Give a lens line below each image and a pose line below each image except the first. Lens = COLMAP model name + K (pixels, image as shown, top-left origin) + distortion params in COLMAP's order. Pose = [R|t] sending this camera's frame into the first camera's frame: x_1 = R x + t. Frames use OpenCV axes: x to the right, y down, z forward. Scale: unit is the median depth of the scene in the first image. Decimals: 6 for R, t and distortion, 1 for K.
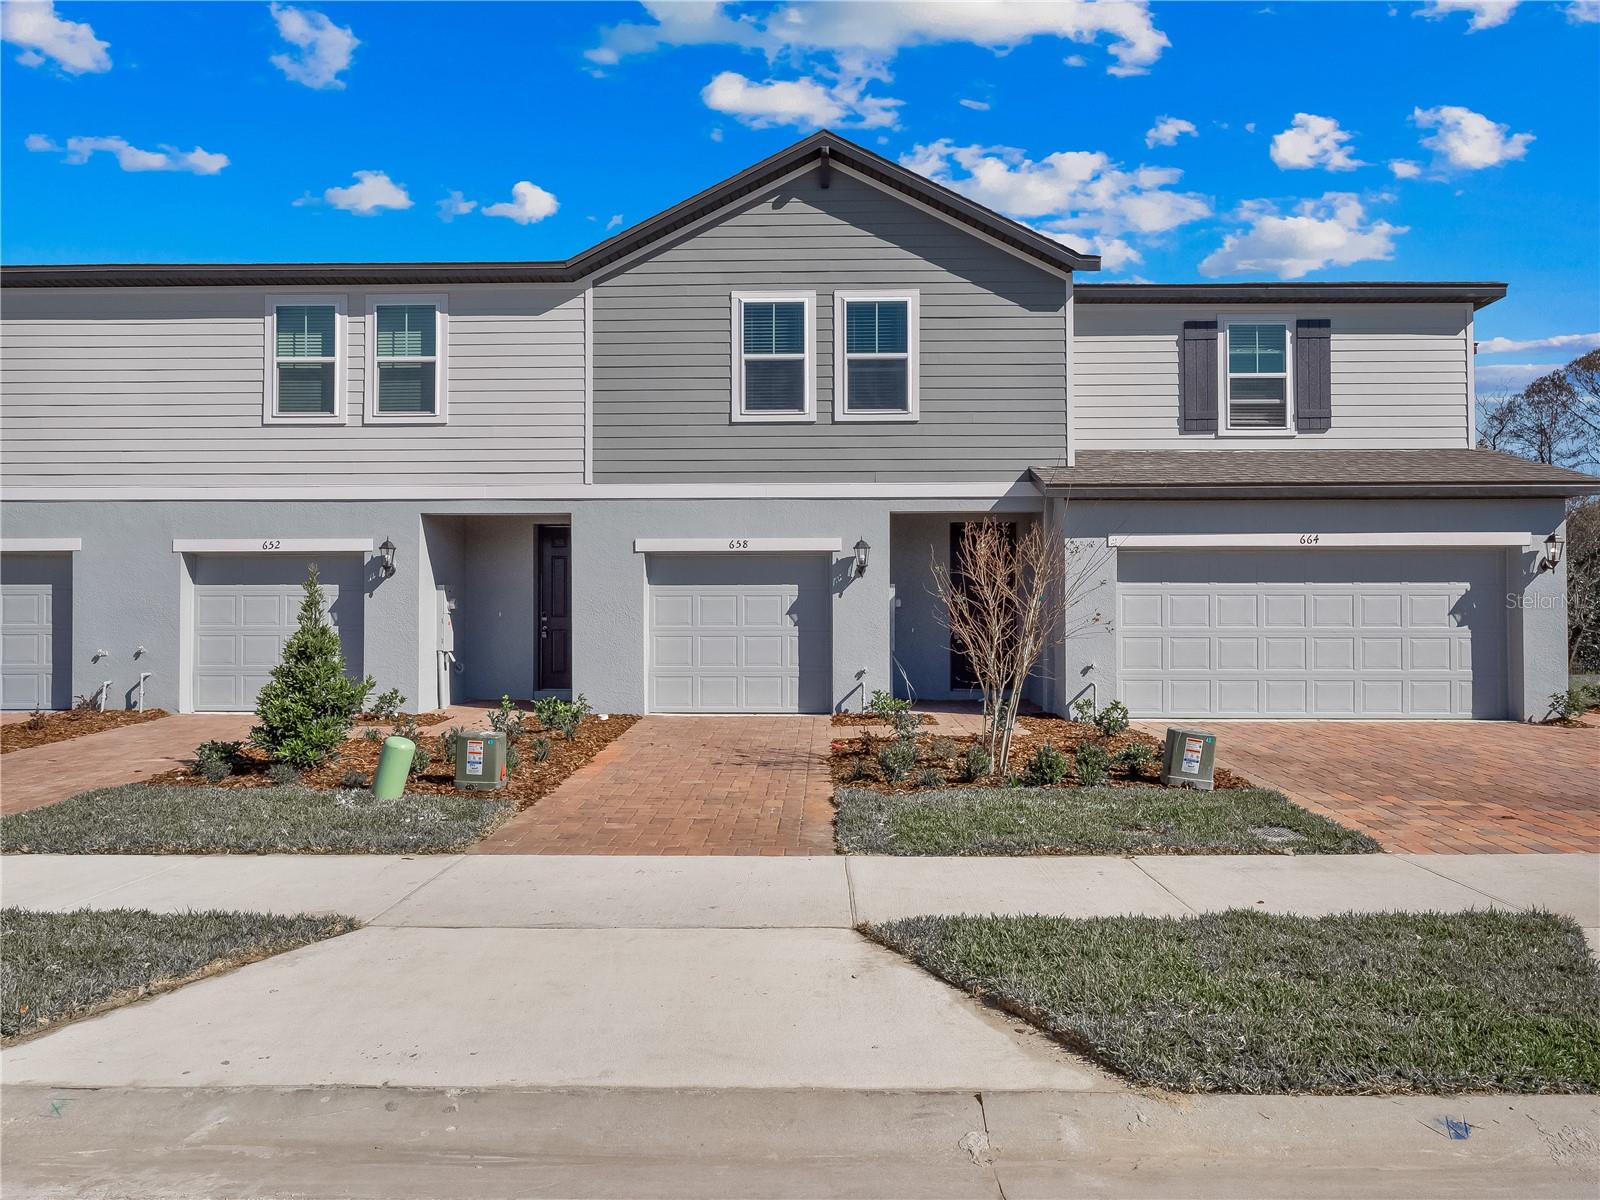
lens RADIAL K [[1024.7, 0, 793.8], [0, 1024.7, 599.0], [0, 0, 1]] dist [-0.001444, -0.007059]
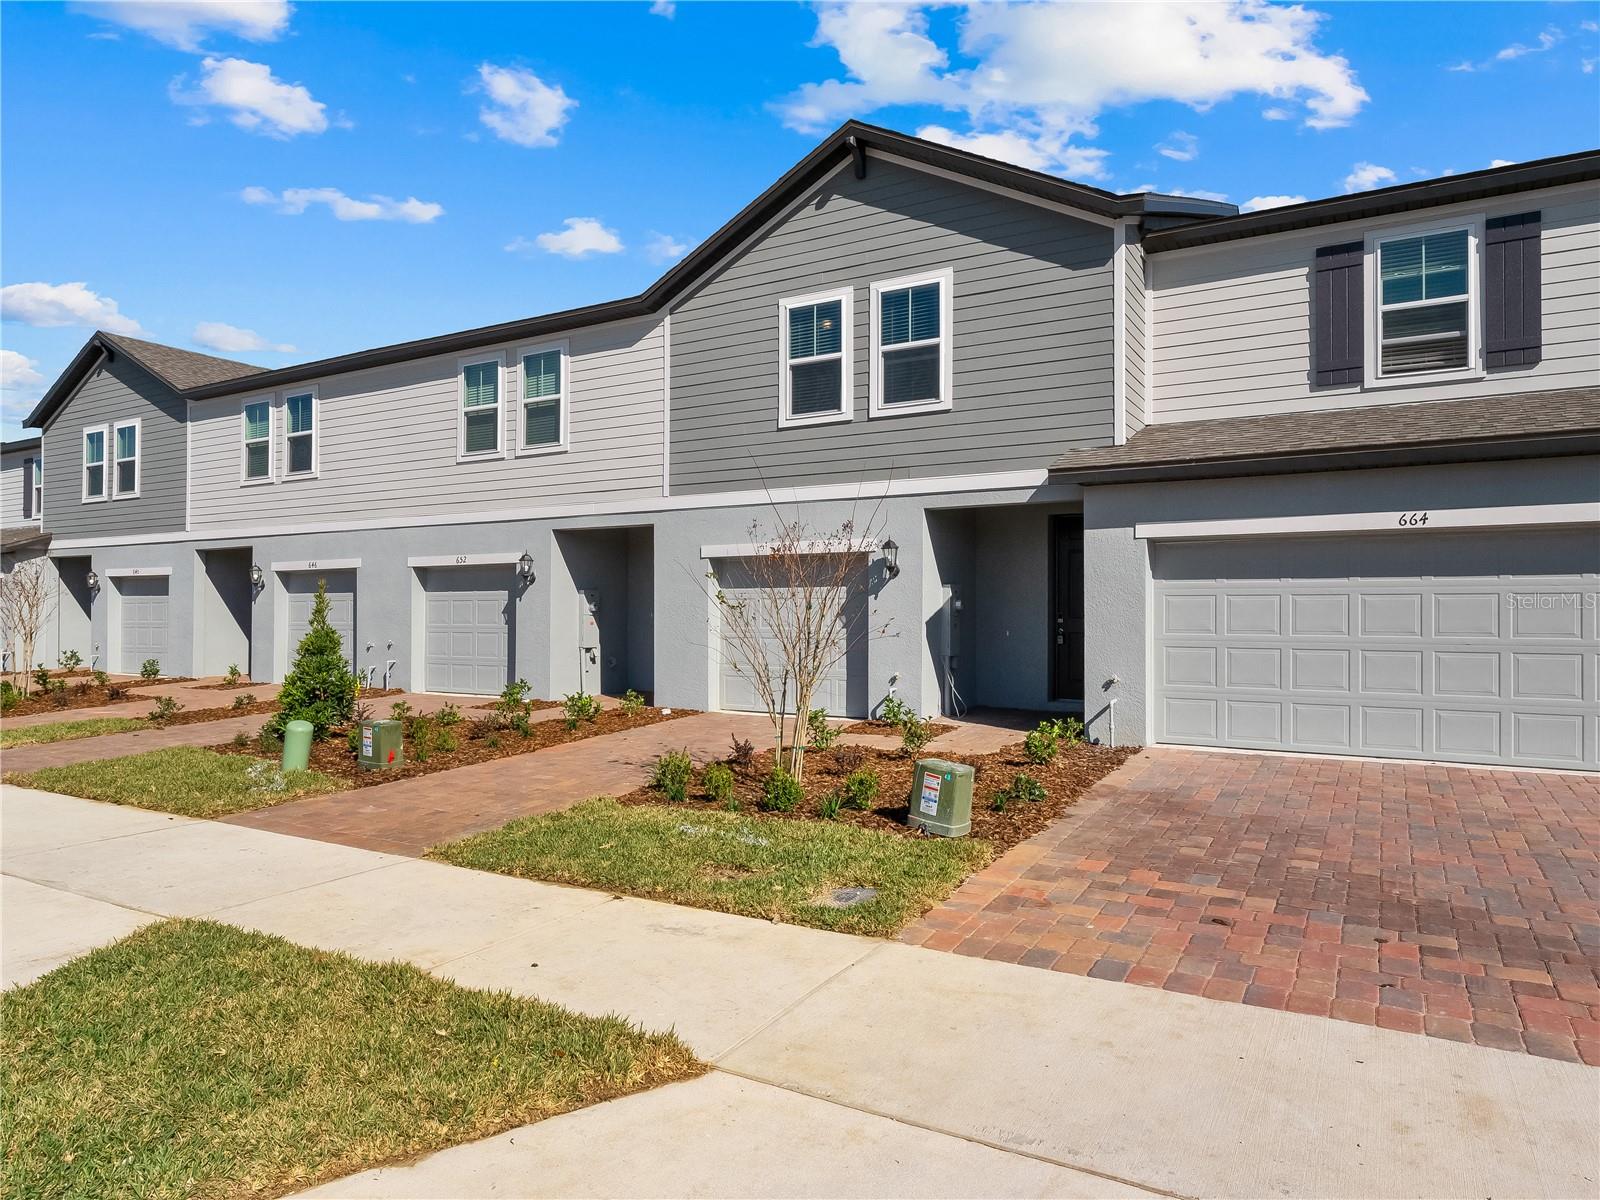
lens RADIAL K [[1024.7, 0, 792.3], [0, 1024.7, 603.0], [0, 0, 1]] dist [-0.001444, -0.007059]
pose [[0.869927, -0.003497, -0.493168, 0.450356], [0.007177, 0.999959, 0.005568, -0.004148], [0.493129, -0.008384, 0.869916, 0.117528]]
